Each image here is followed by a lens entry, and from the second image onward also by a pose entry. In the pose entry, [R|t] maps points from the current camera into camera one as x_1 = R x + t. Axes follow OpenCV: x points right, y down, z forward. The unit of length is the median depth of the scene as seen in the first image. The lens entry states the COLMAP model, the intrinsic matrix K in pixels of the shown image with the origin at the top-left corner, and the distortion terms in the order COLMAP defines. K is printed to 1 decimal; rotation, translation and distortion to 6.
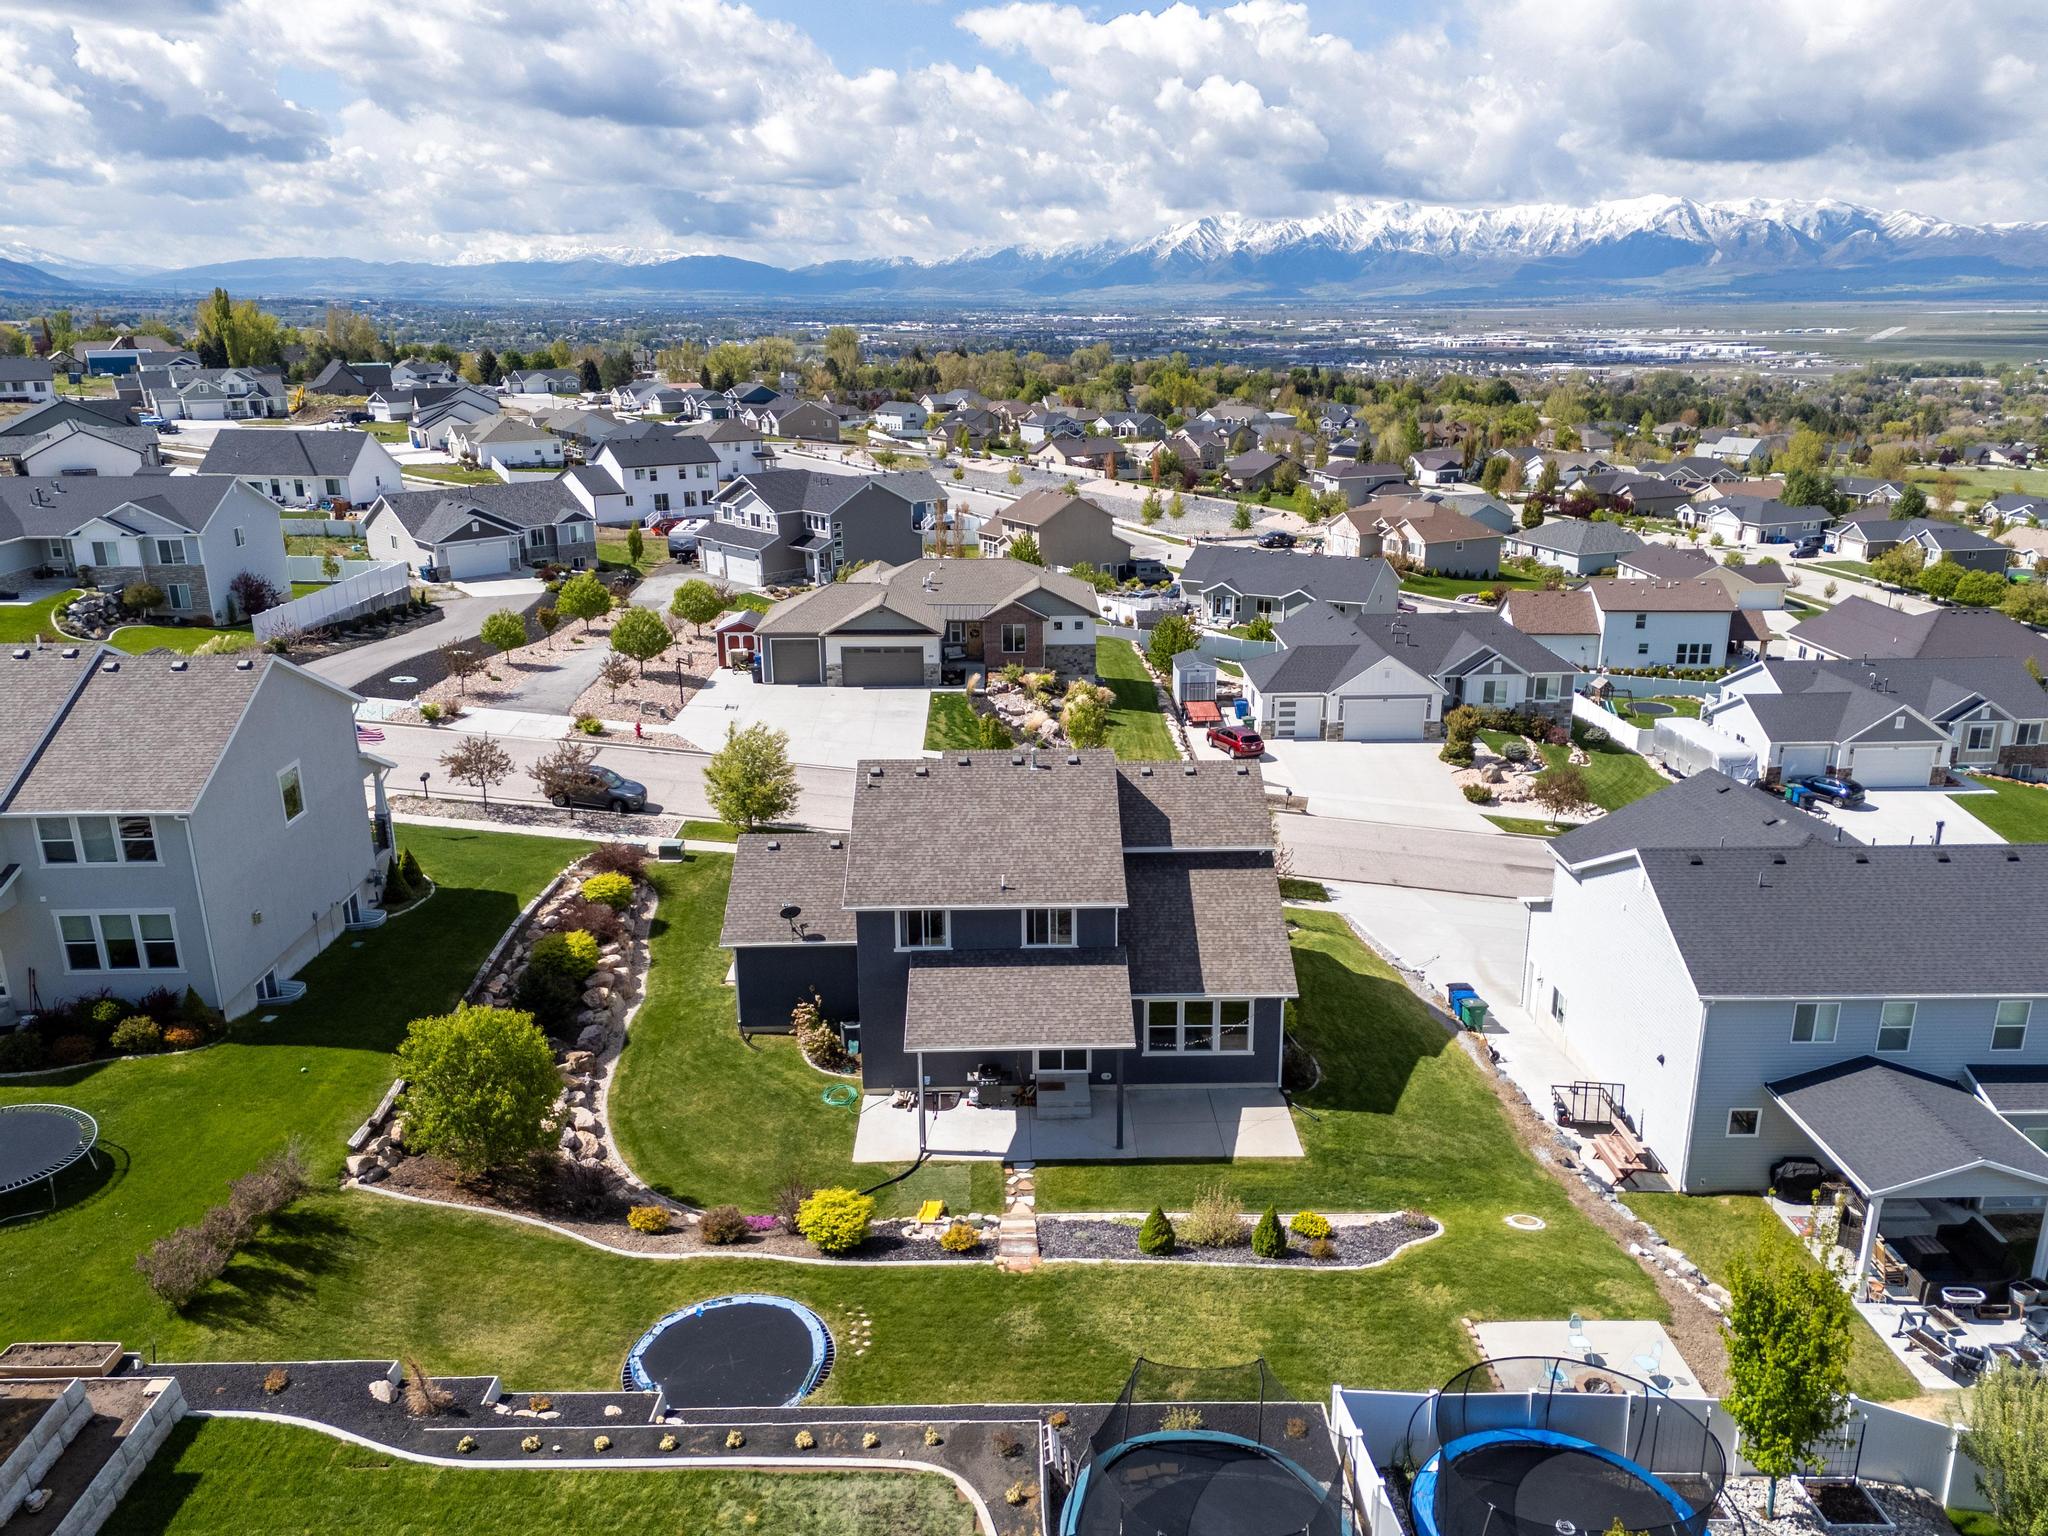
lens RADIAL K [[1505.3, 0, 1017.7], [0, 1505.3, 761.8], [0, 0, 1]] dist [0.088865, -0.091576]
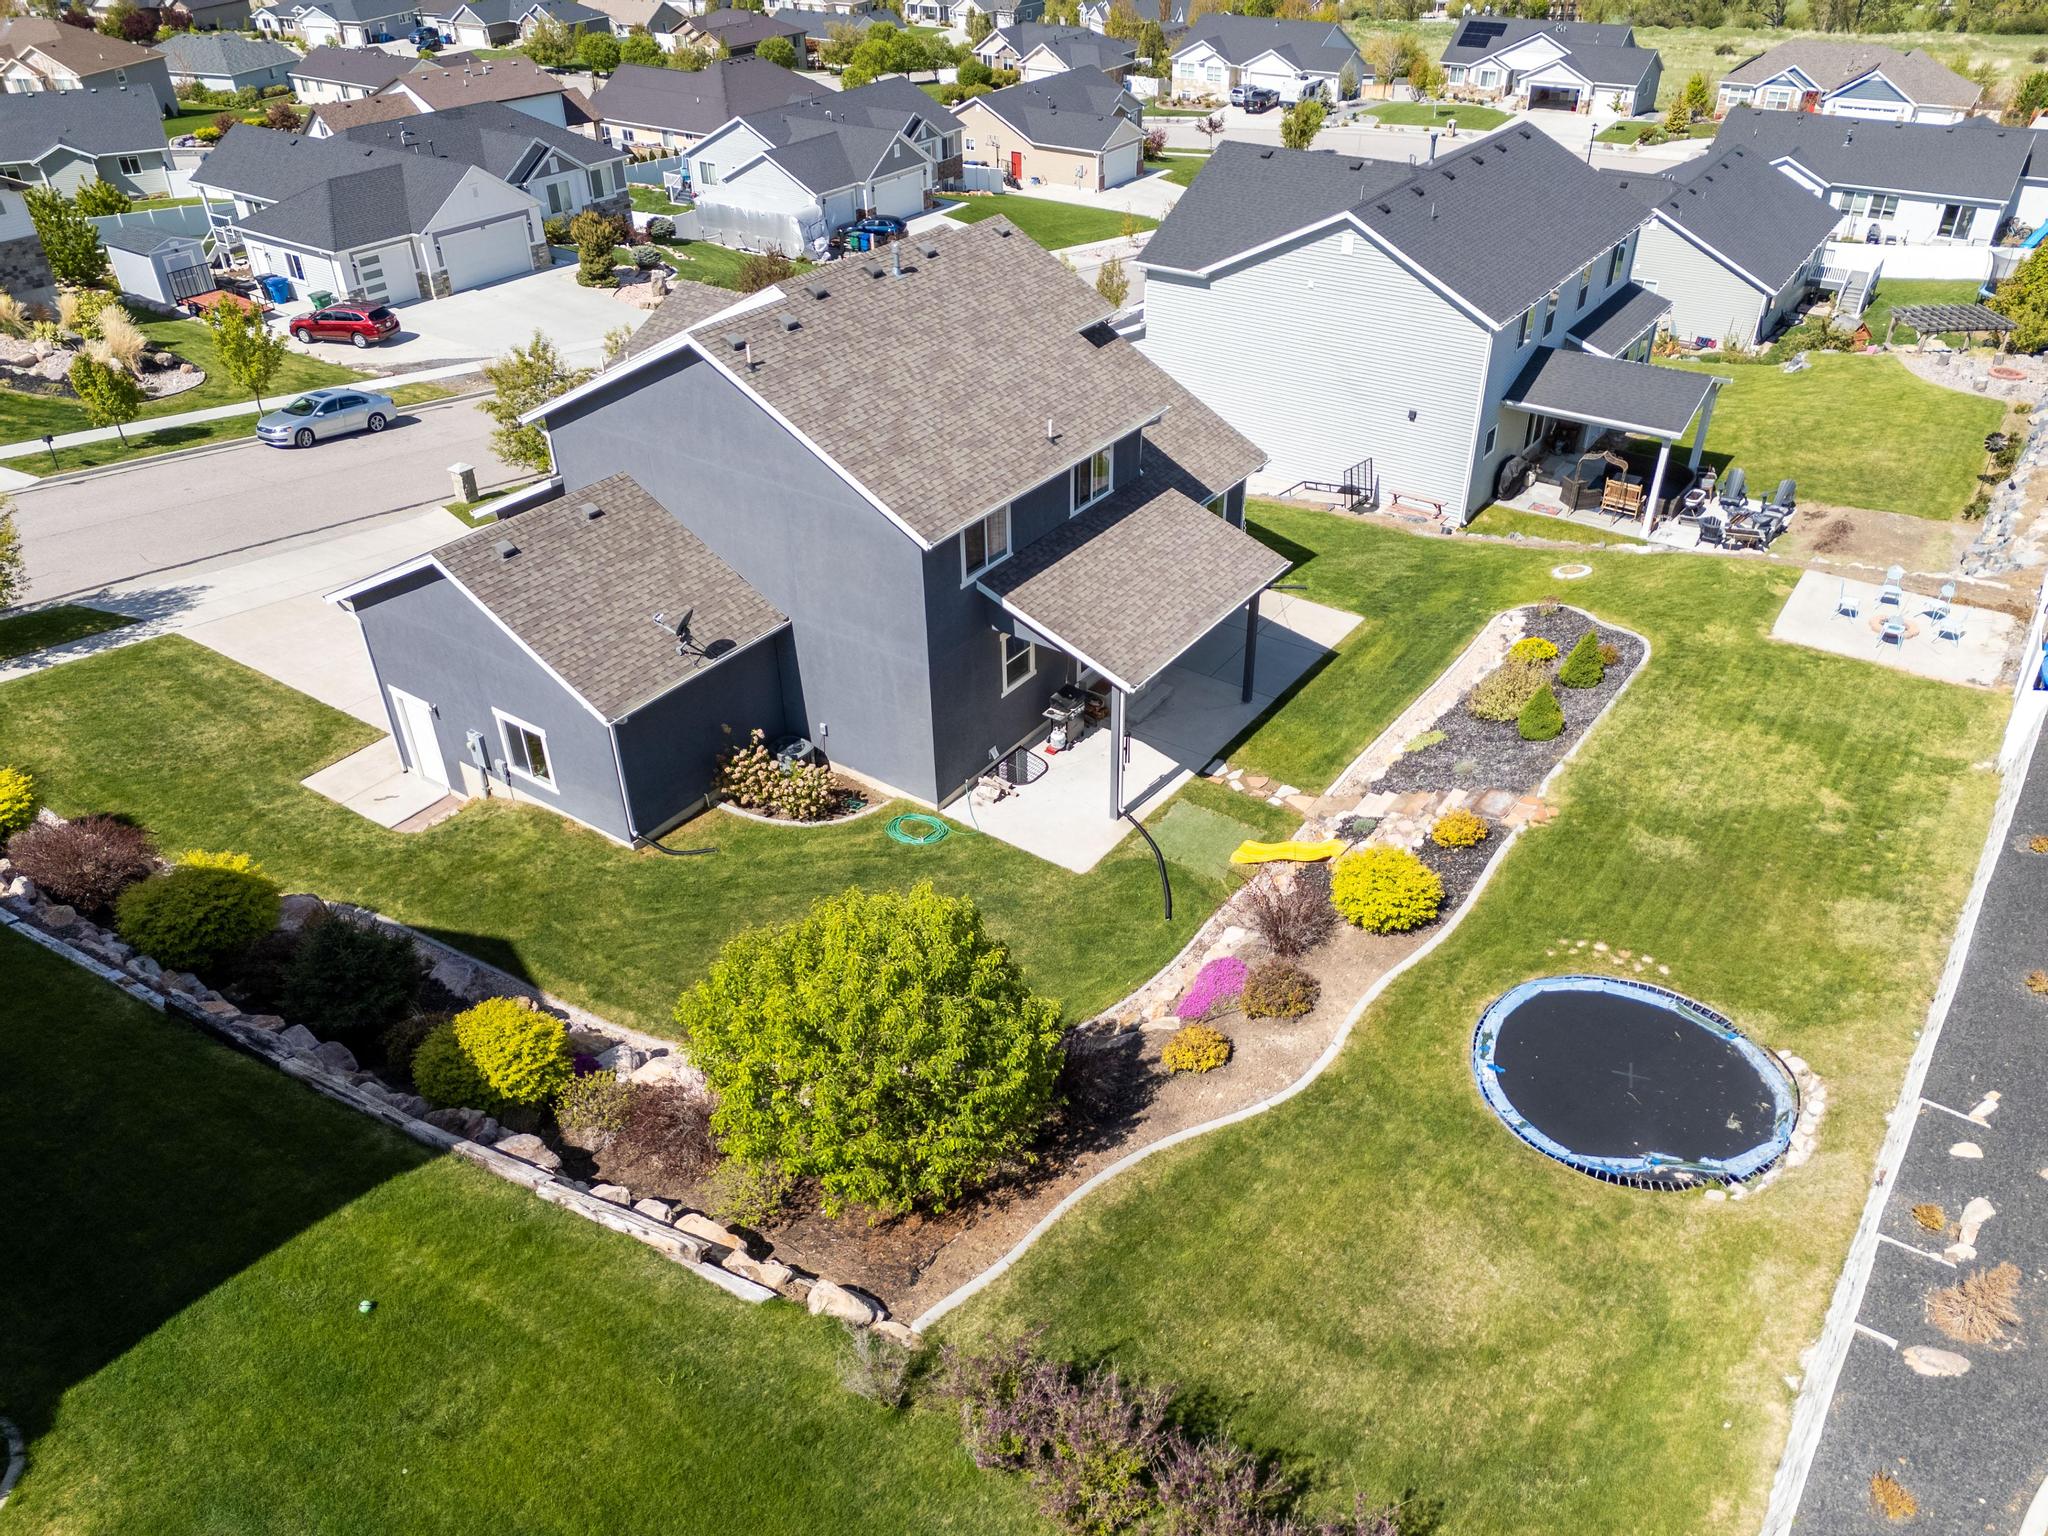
lens RADIAL K [[1505.3, 0, 1017.7], [0, 1505.3, 761.8], [0, 0, 1]] dist [0.088865, -0.091576]
pose [[0.587321, -0.444437, 0.676410, -0.458758], [0.245515, 0.894193, 0.374354, -0.039186], [-0.771218, -0.053797, 0.634294, 0.469990]]
